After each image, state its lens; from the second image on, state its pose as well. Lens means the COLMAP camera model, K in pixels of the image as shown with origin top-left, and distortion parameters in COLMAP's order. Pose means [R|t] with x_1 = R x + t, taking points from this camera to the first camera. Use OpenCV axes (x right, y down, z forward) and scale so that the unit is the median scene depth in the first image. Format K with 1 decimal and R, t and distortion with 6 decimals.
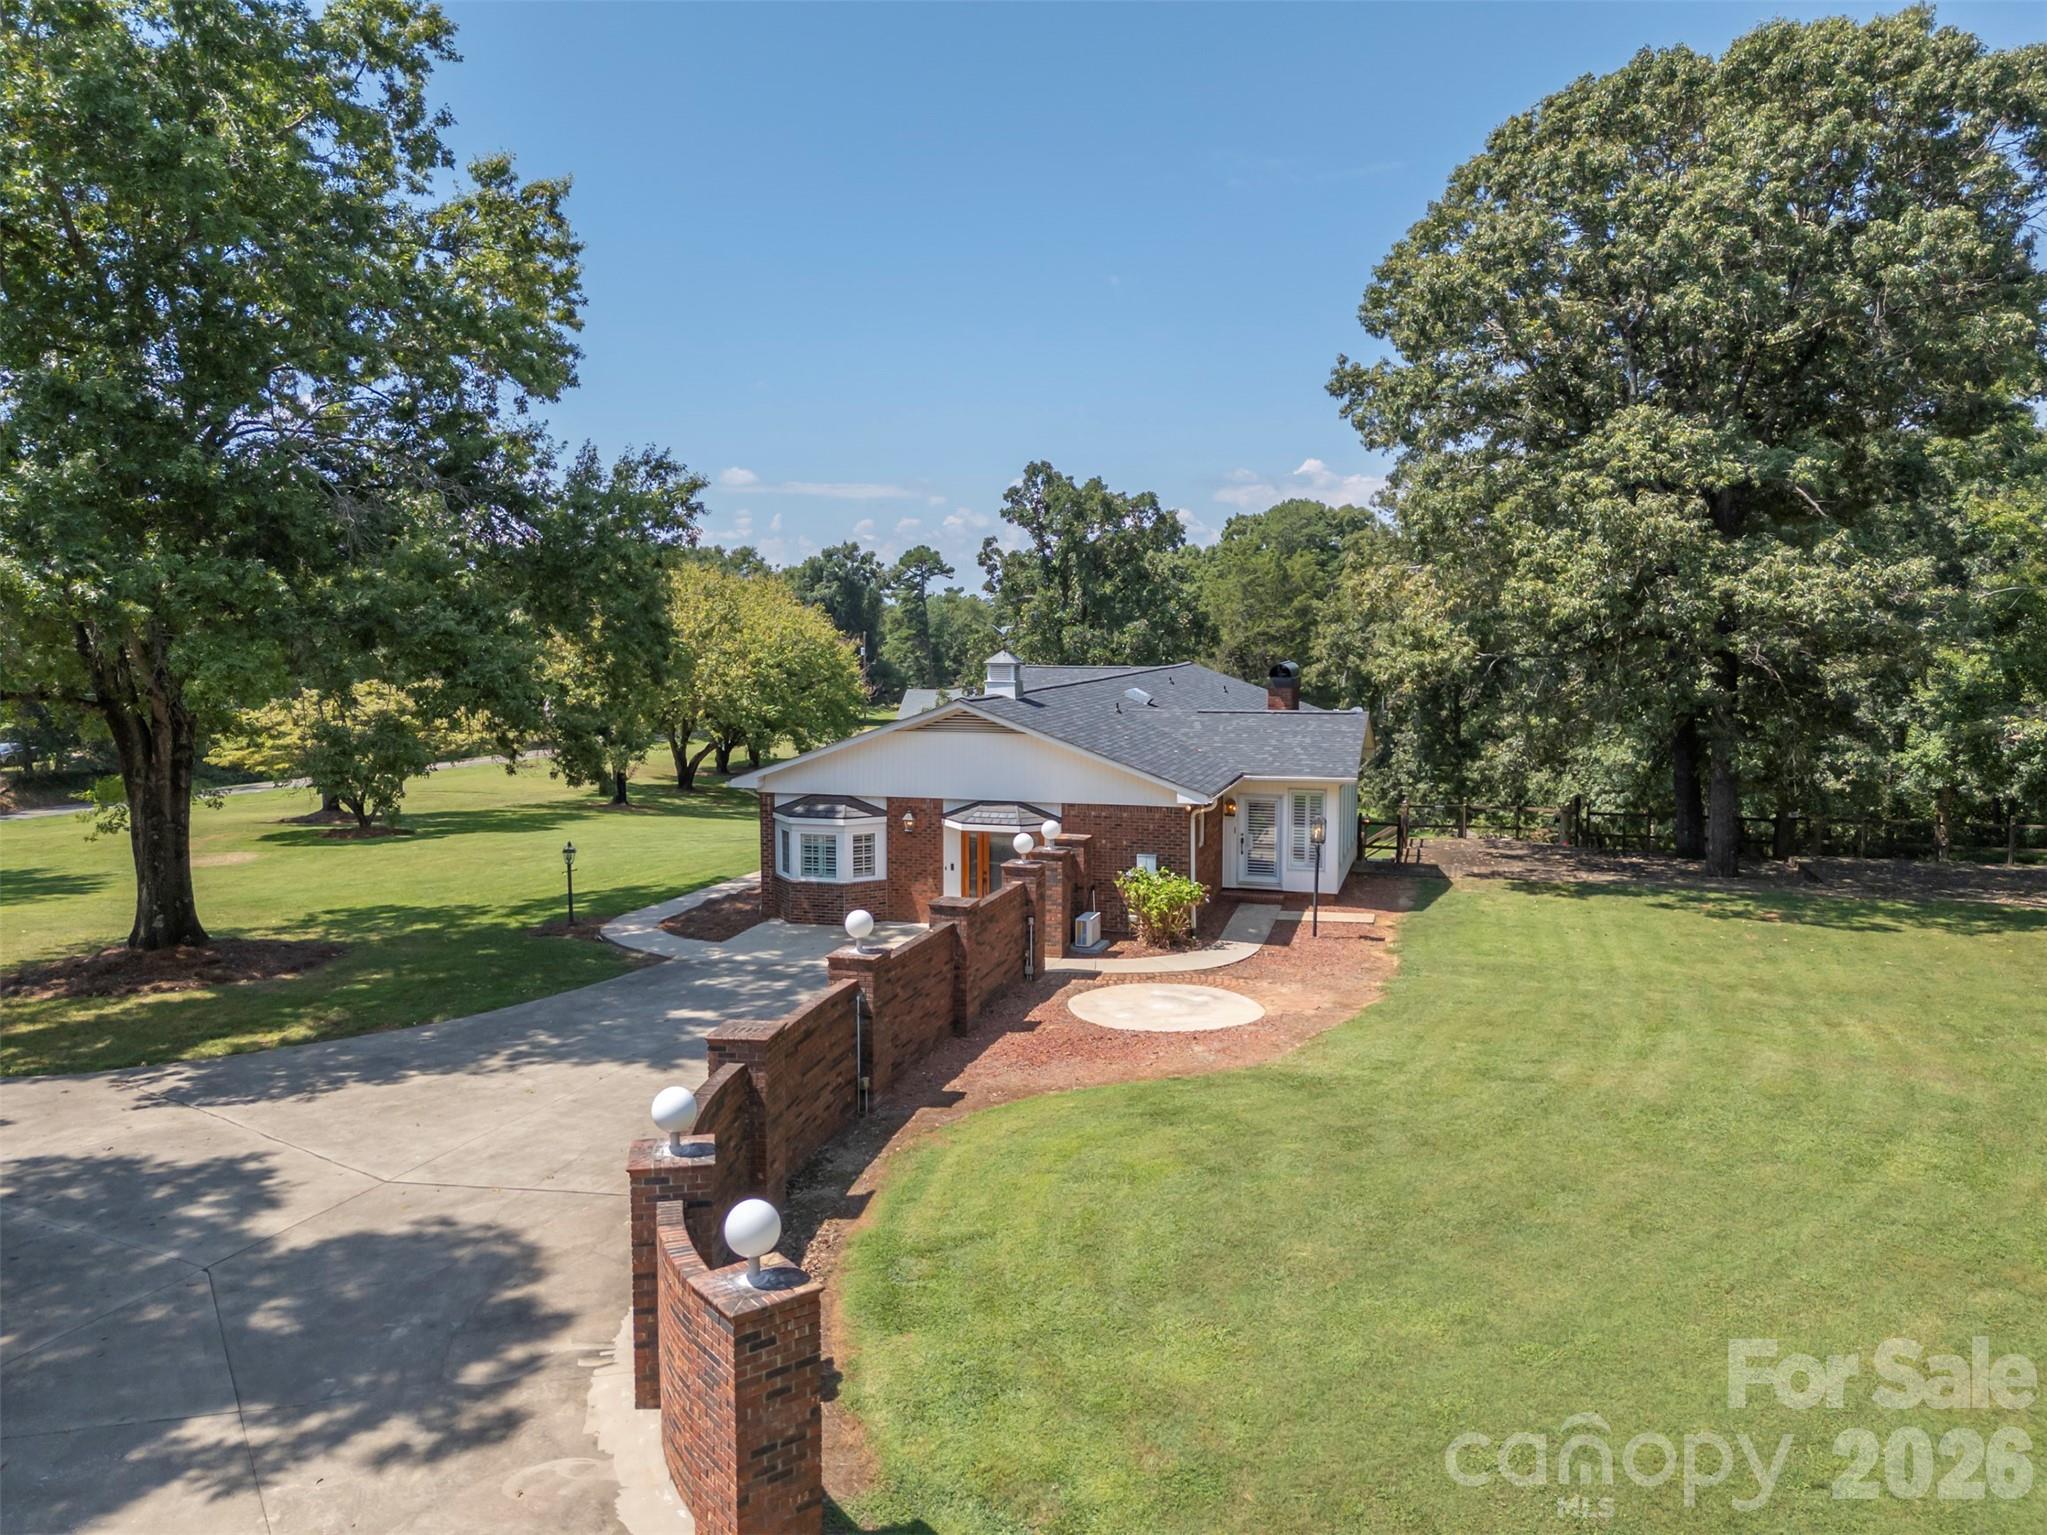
lens RADIAL K [[1505.9, 0, 1007.7], [0, 1505.9, 754.6], [0, 0, 1]] dist [0.070774, -0.039251]
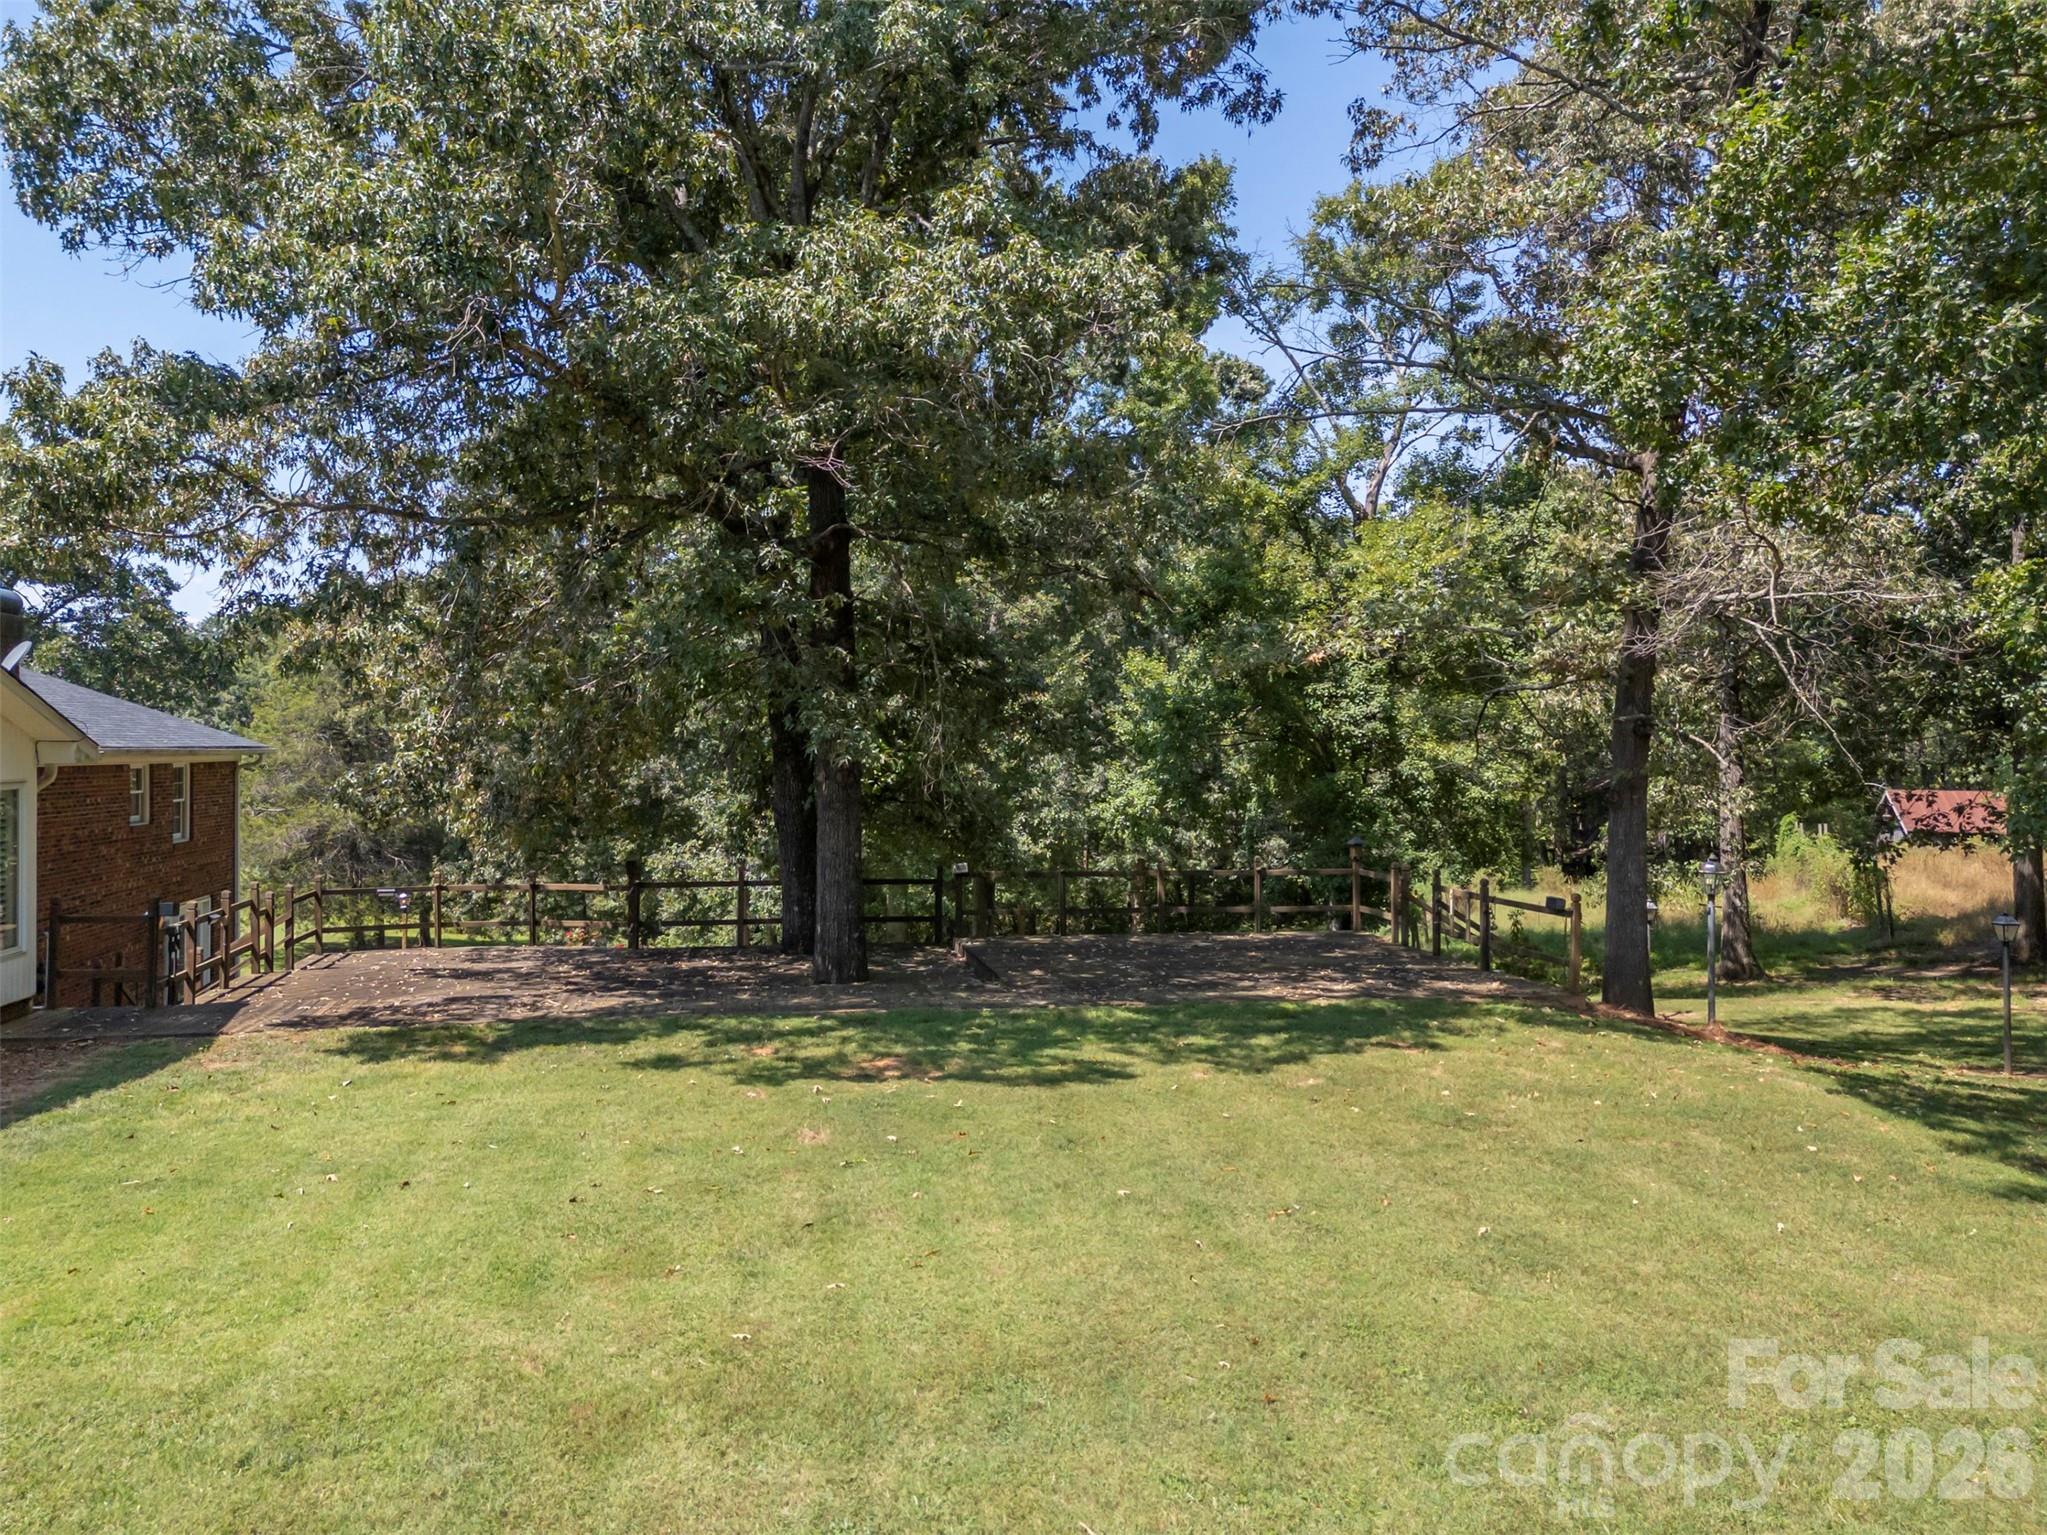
lens RADIAL K [[1505.9, 0, 1030.4], [0, 1505.9, 776.9], [0, 0, 1]] dist [0.070774, -0.039251]
pose [[0.884553, -0.004735, 0.466416, 0.203298], [0.037886, 0.997374, -0.061726, 0.031279], [-0.464899, 0.072271, 0.882409, 0.359277]]
